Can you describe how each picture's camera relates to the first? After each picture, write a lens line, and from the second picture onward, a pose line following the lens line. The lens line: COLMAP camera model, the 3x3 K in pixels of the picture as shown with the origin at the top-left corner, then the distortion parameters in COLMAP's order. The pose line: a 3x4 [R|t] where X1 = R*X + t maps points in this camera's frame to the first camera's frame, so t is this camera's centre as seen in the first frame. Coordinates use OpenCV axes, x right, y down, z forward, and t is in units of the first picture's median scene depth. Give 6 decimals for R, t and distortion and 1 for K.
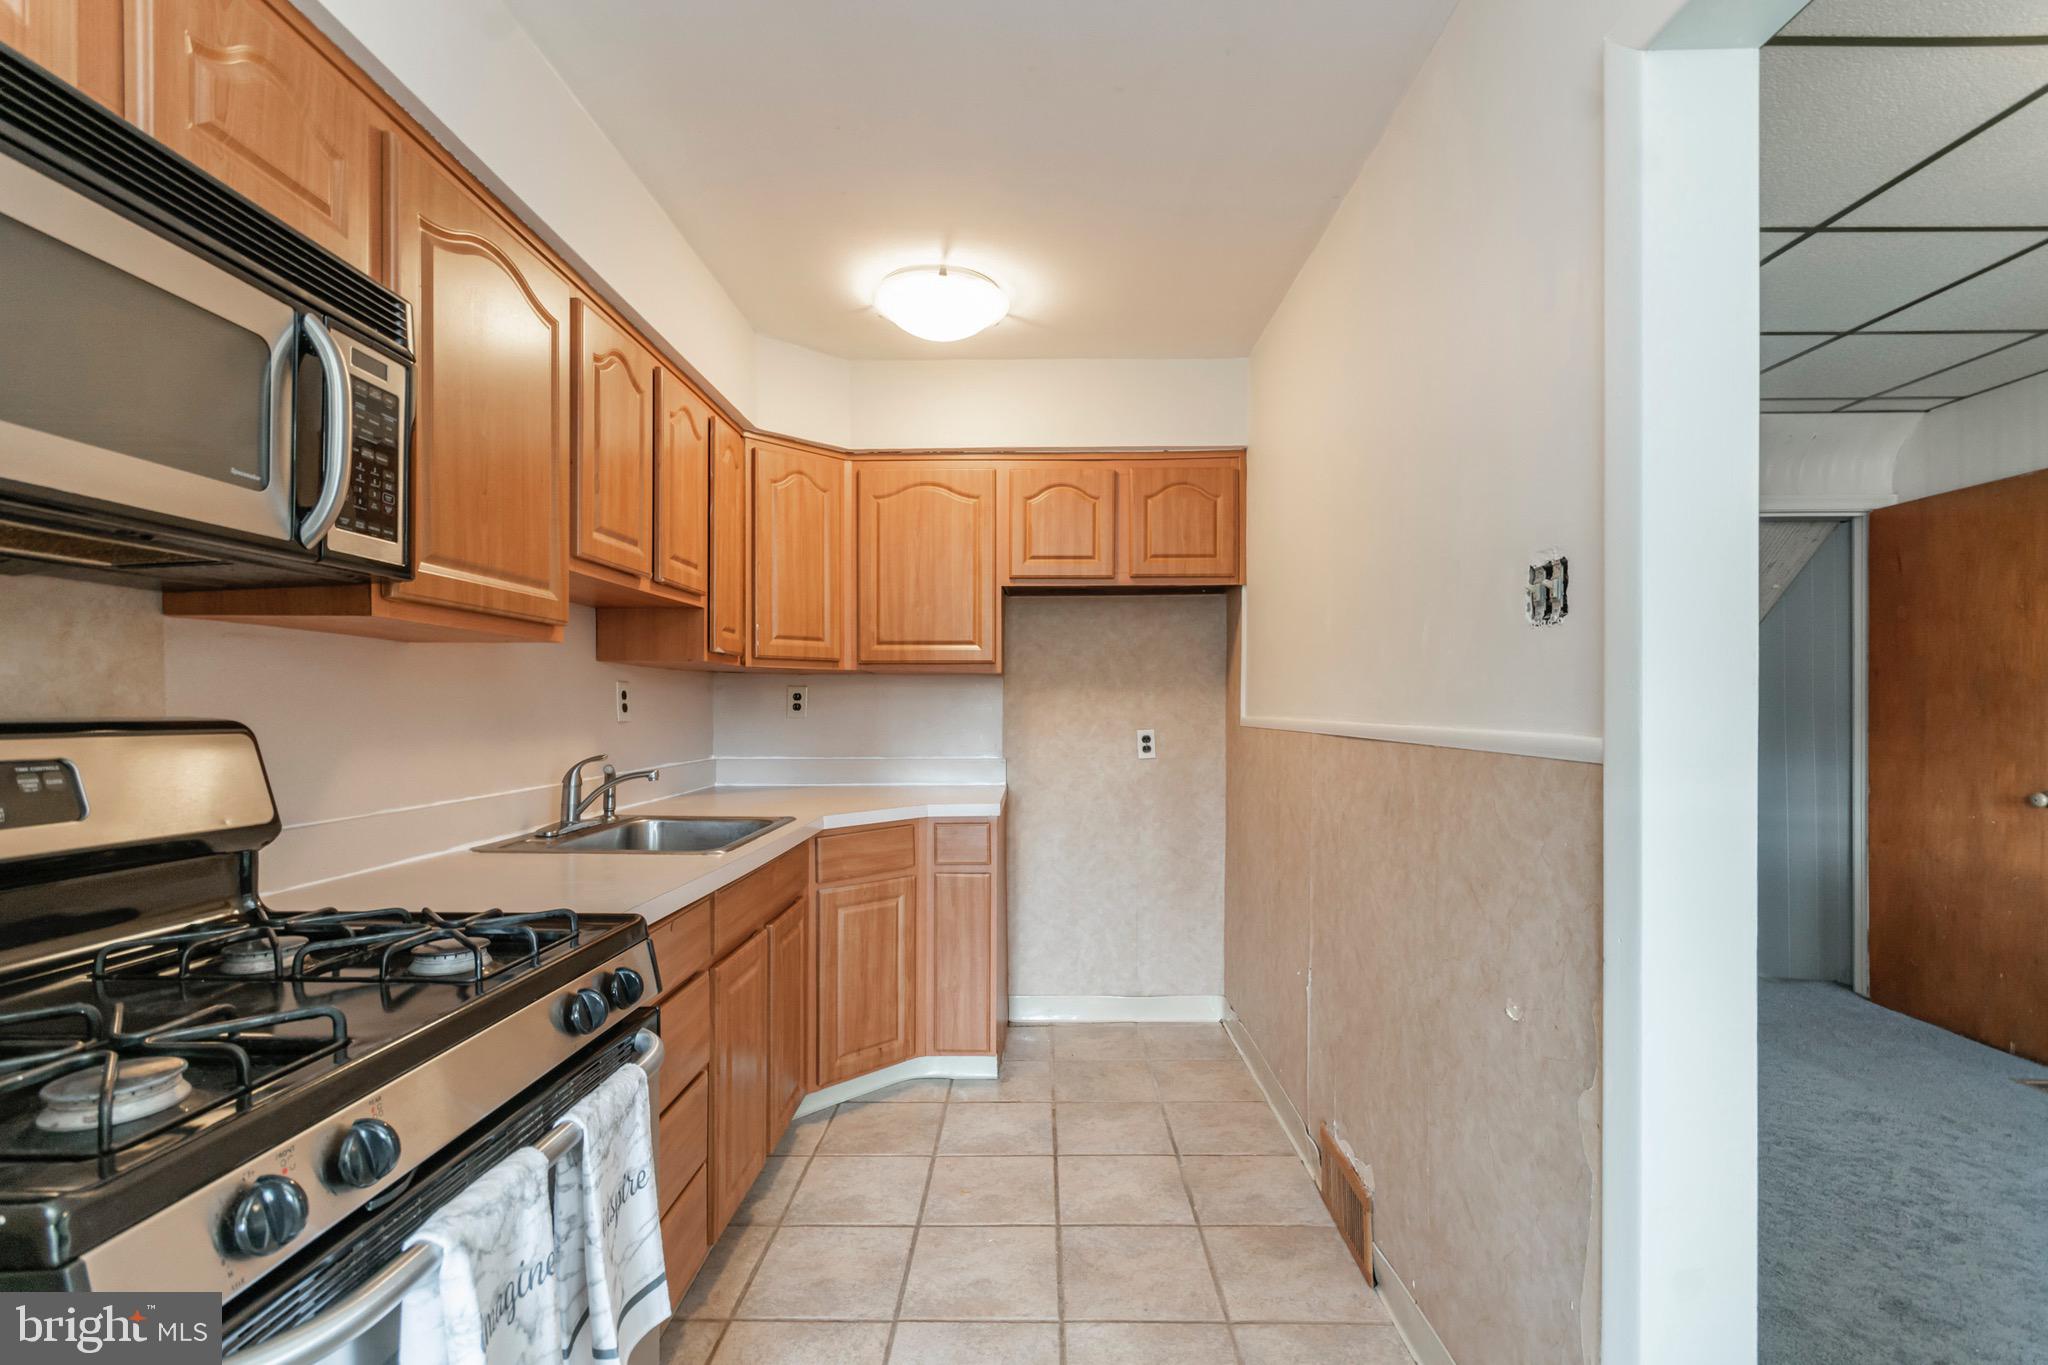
lens RADIAL K [[914.0, 0, 1061.2], [0, 914.0, 706.2], [0, 0, 1]] dist [0.008046, -0.001607]
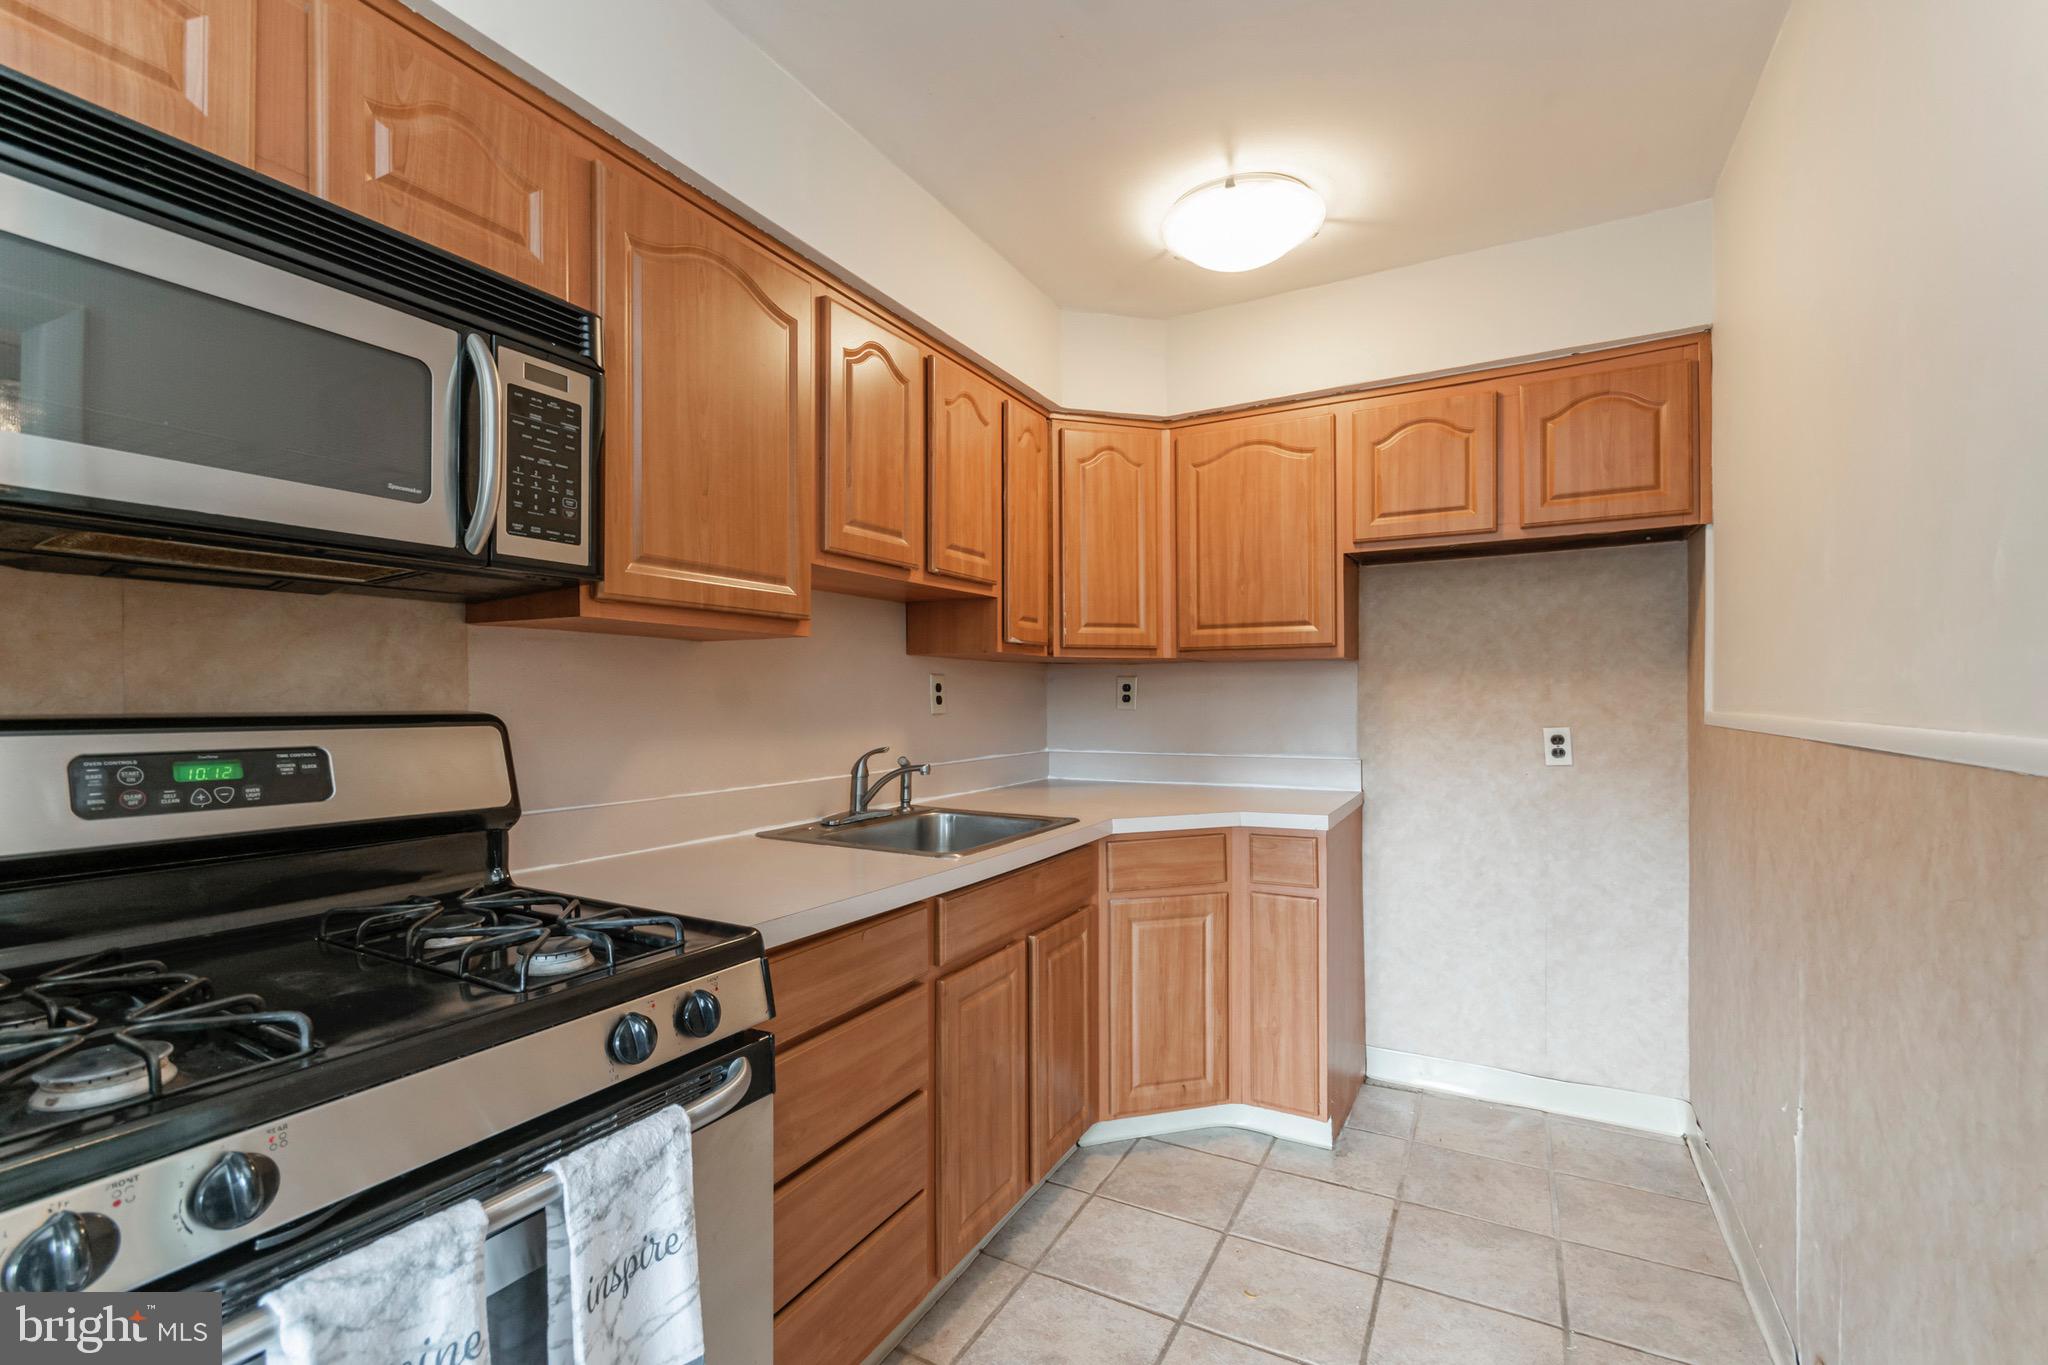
lens RADIAL K [[914.0, 0, 1019.5], [0, 914.0, 689.4], [0, 0, 1]] dist [0.008046, -0.001607]
pose [[0.871103, -0.006731, -0.491055, 0.118466], [0.003091, 0.999961, -0.008223, -0.001756], [0.491091, 0.005645, 0.871090, 0.179118]]
